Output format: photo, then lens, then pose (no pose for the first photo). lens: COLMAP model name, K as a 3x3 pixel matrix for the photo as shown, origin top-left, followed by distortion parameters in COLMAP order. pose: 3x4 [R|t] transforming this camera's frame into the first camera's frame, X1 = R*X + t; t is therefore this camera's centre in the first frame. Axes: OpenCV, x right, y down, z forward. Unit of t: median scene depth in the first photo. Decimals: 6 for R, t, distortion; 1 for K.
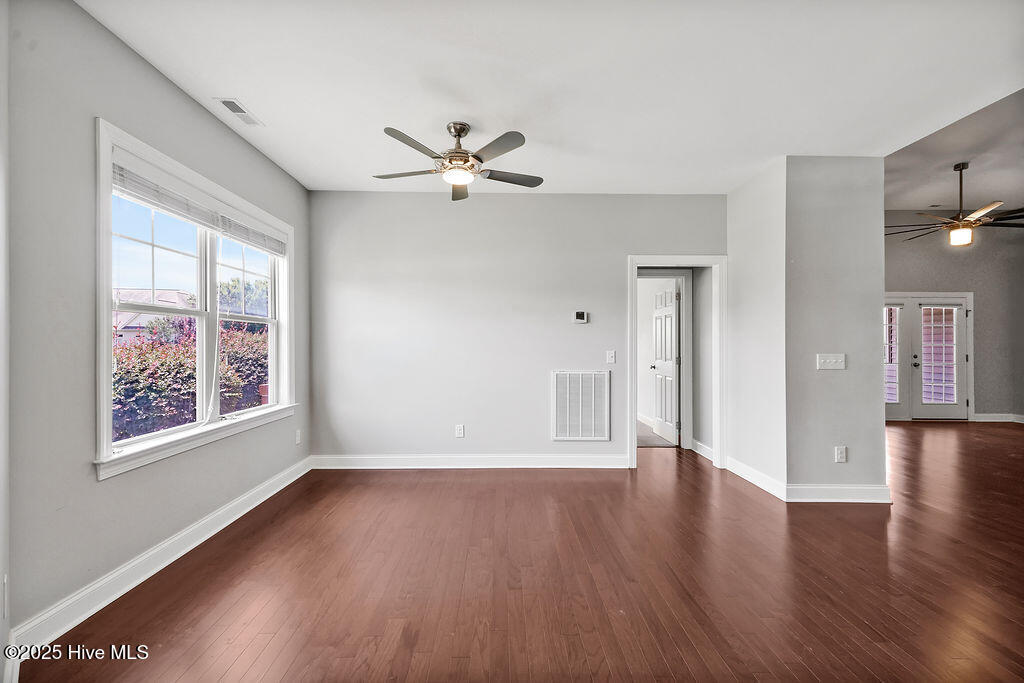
lens RADIAL K [[439.4, 0, 510.3], [0, 439.4, 338.3], [0, 0, 1]] dist [0.014929, -0.000080]
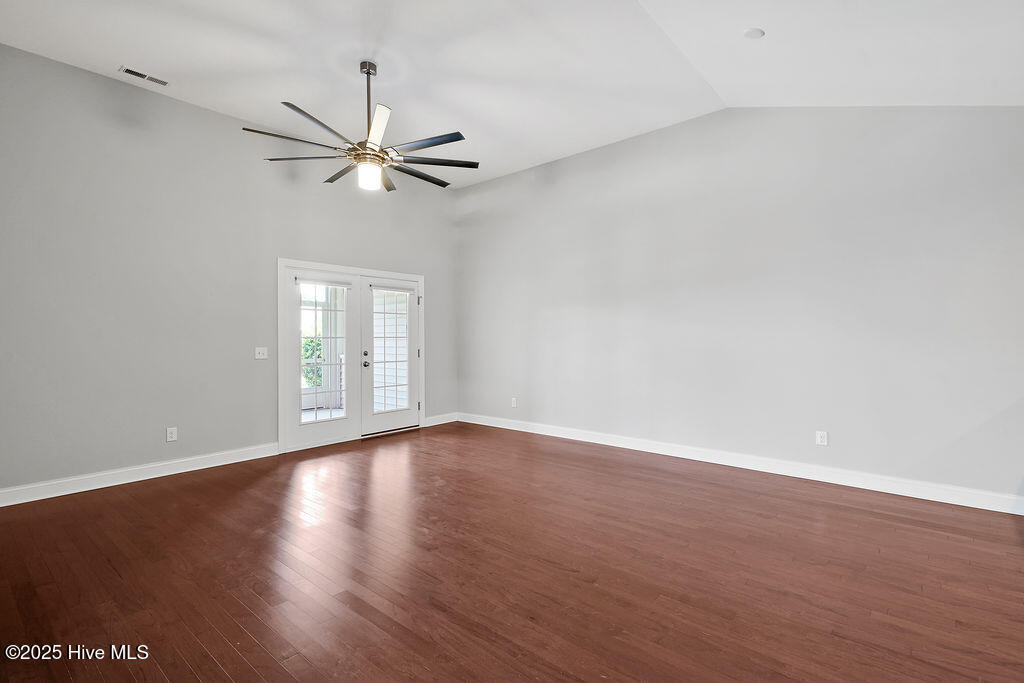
lens RADIAL K [[439.4, 0, 510.3], [0, 439.4, 338.3], [0, 0, 1]] dist [0.014929, -0.000080]
pose [[0.667430, -0.007819, 0.744632, 0.849557], [-0.004406, 0.999886, 0.014449, 0.005013], [-0.744660, -0.012924, 0.667319, 0.515075]]
